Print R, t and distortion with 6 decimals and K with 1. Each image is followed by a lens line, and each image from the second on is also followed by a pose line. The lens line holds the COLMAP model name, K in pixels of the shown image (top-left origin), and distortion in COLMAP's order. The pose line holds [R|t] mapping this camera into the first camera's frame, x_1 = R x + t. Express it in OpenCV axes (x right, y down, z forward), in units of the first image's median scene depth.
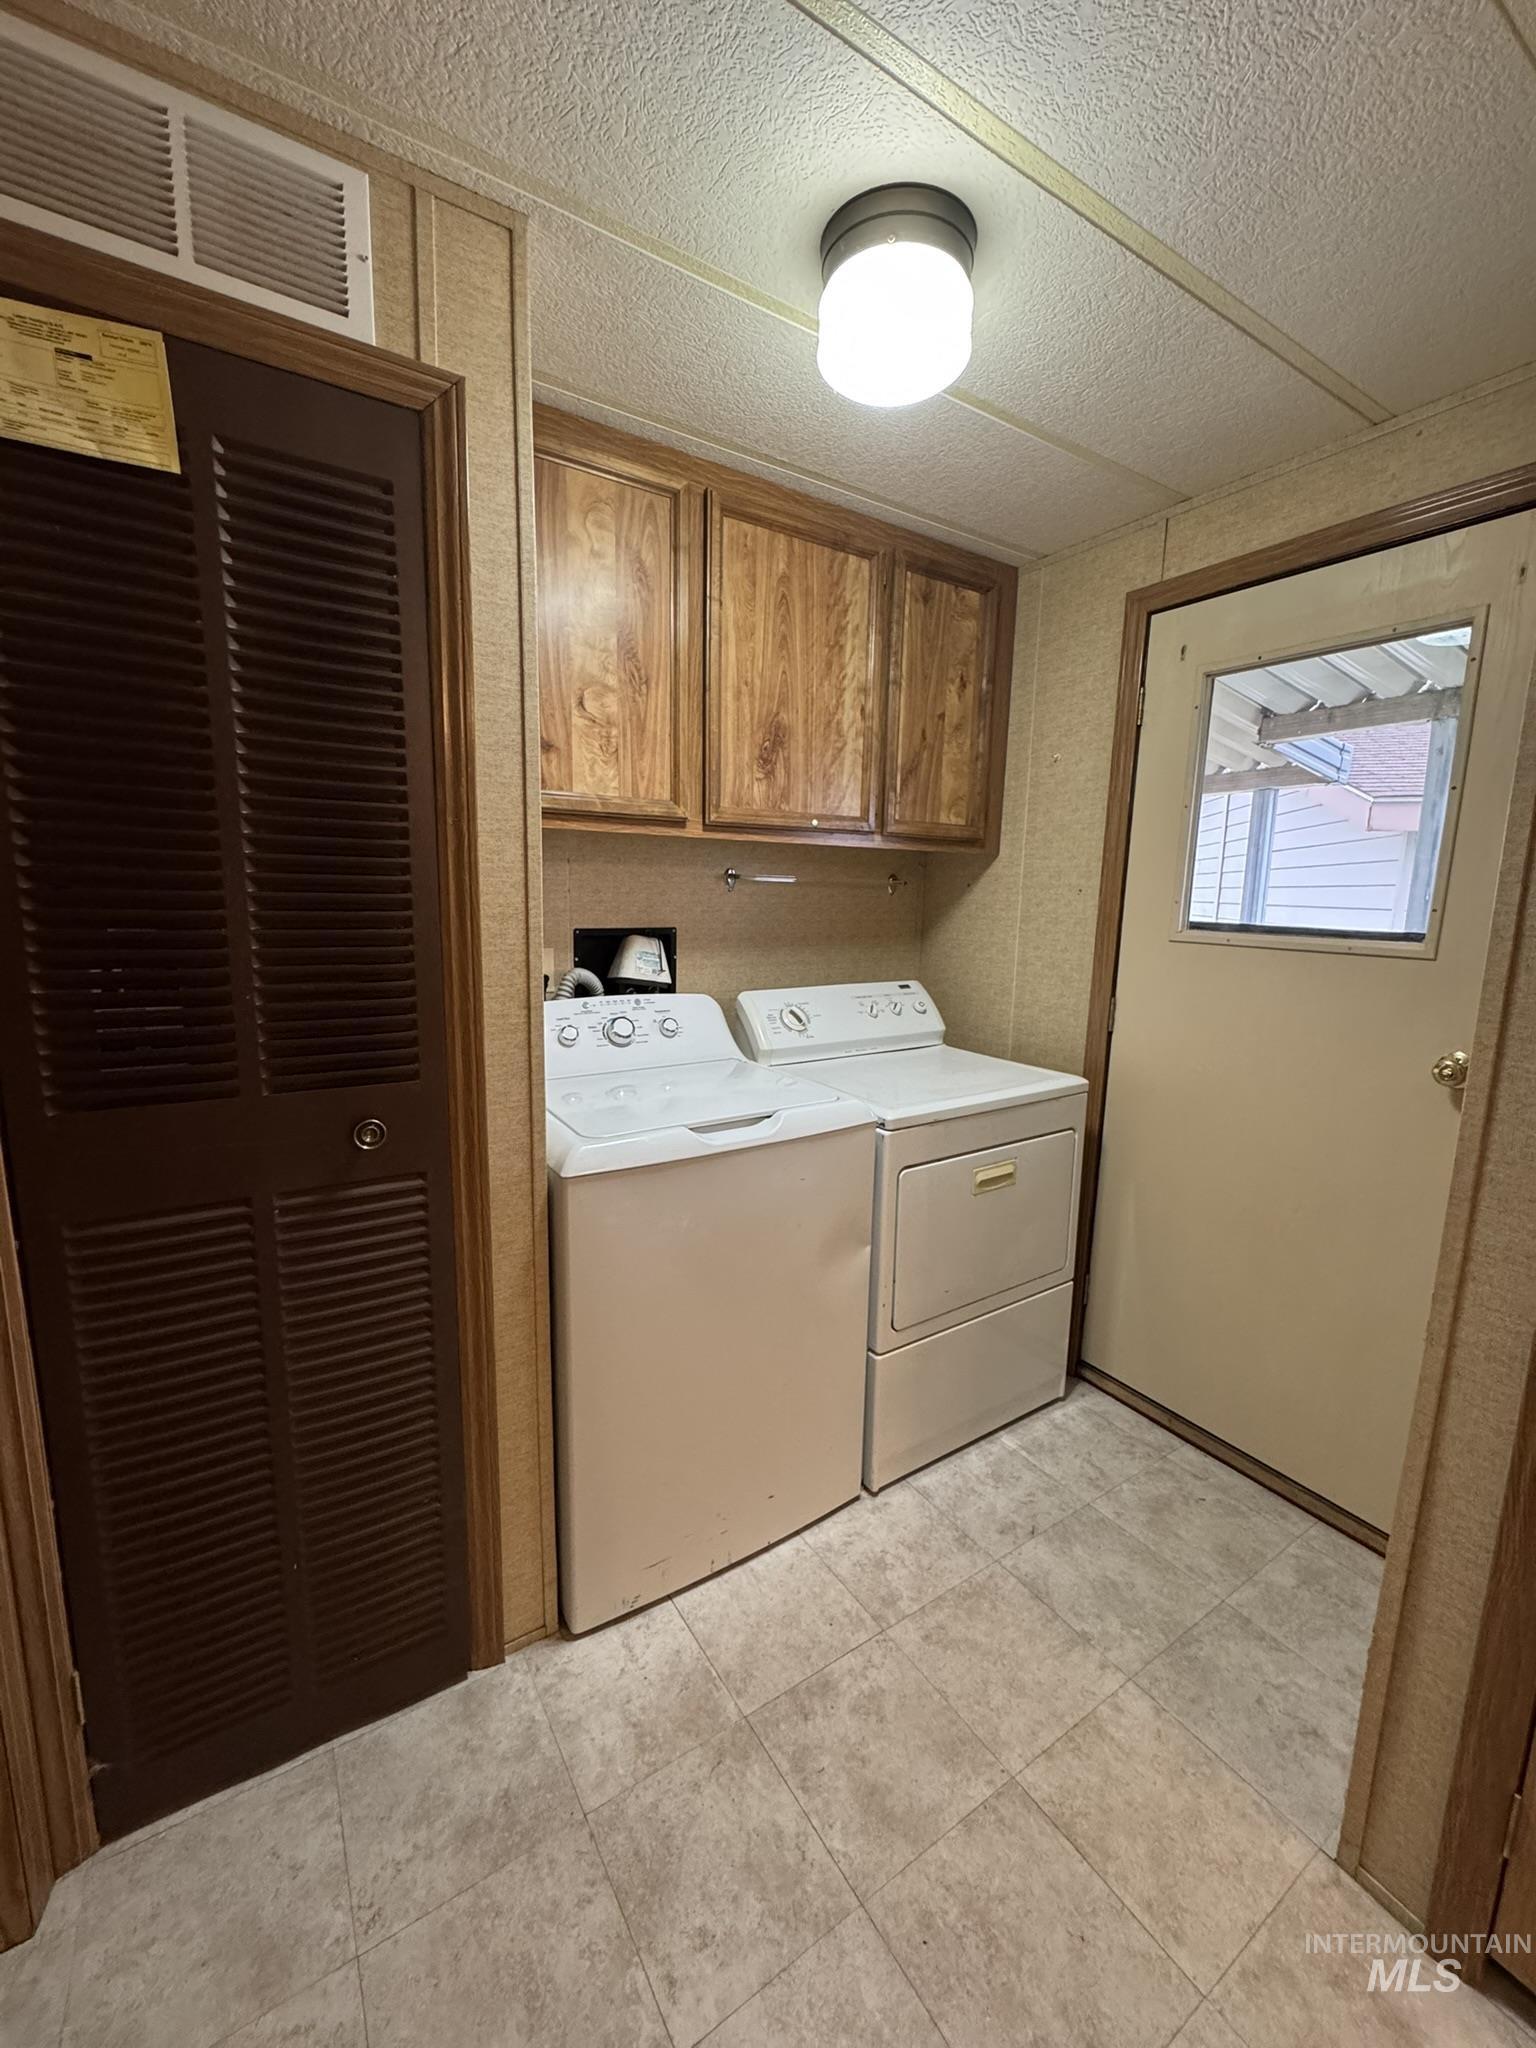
lens RADIAL K [[819.5, 0, 759.9], [0, 819.5, 1018.6], [0, 0, 1]] dist [-0.002406, 0.000562]
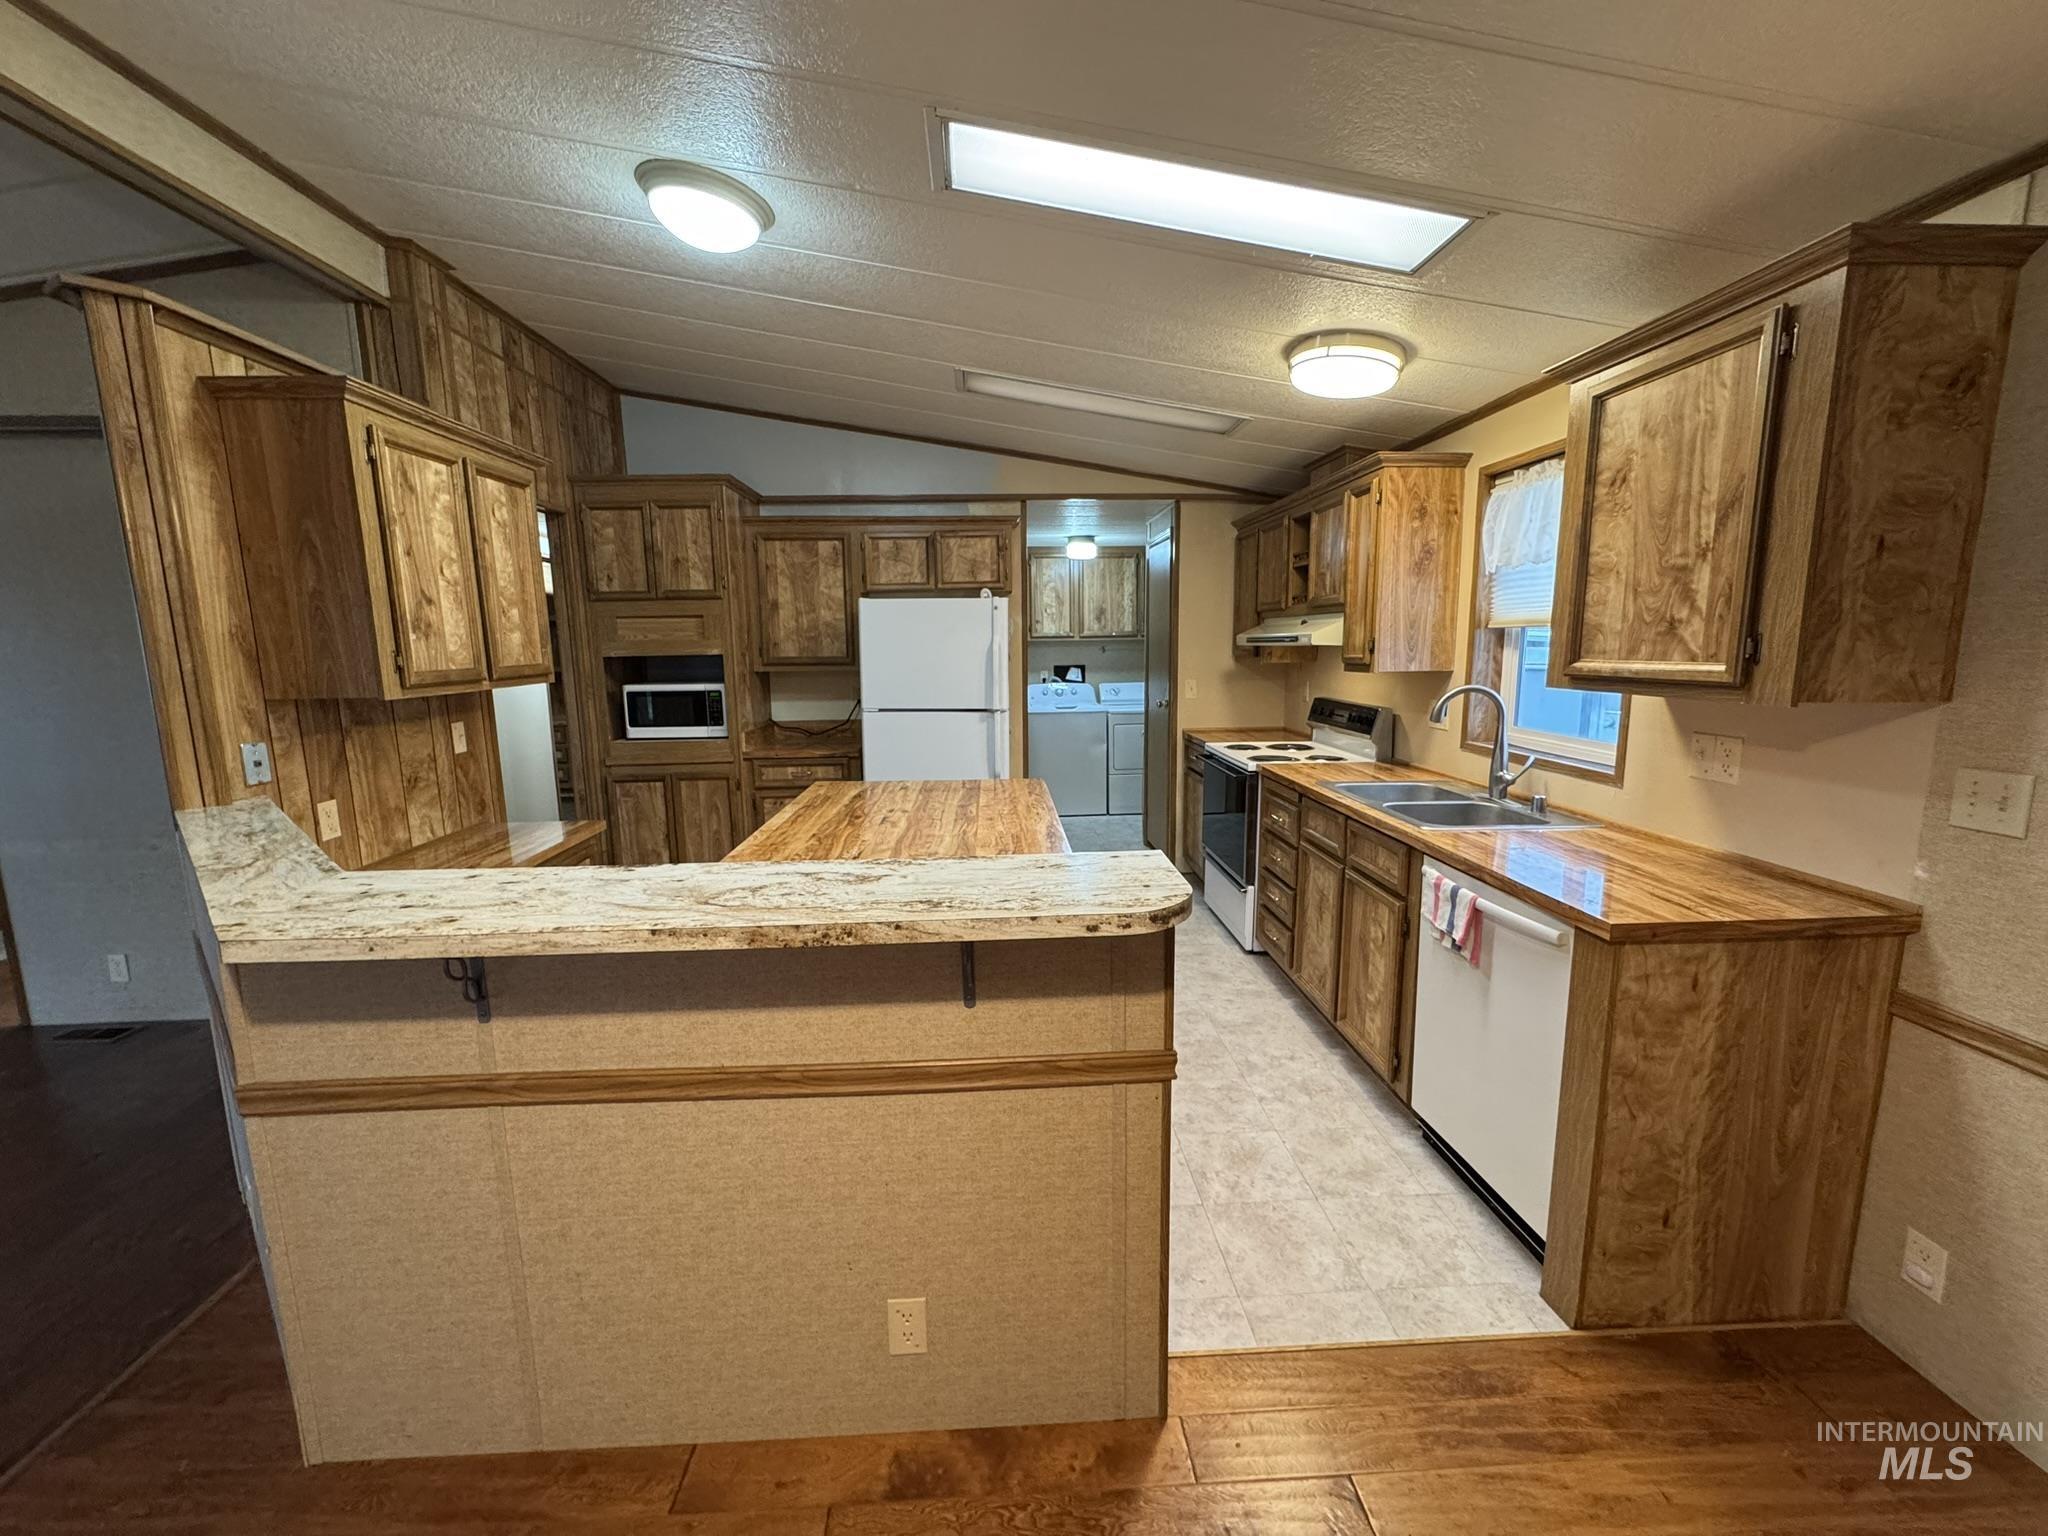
lens RADIAL K [[819.5, 0, 1029.1], [0, 819.5, 766.7], [0, 0, 1]] dist [-0.002406, 0.000562]
pose [[0.863377, 0.044826, -0.502565, 1.574256], [-0.047207, 0.998853, 0.007992, 0.325114], [0.502347, 0.016825, 0.864503, -2.263111]]
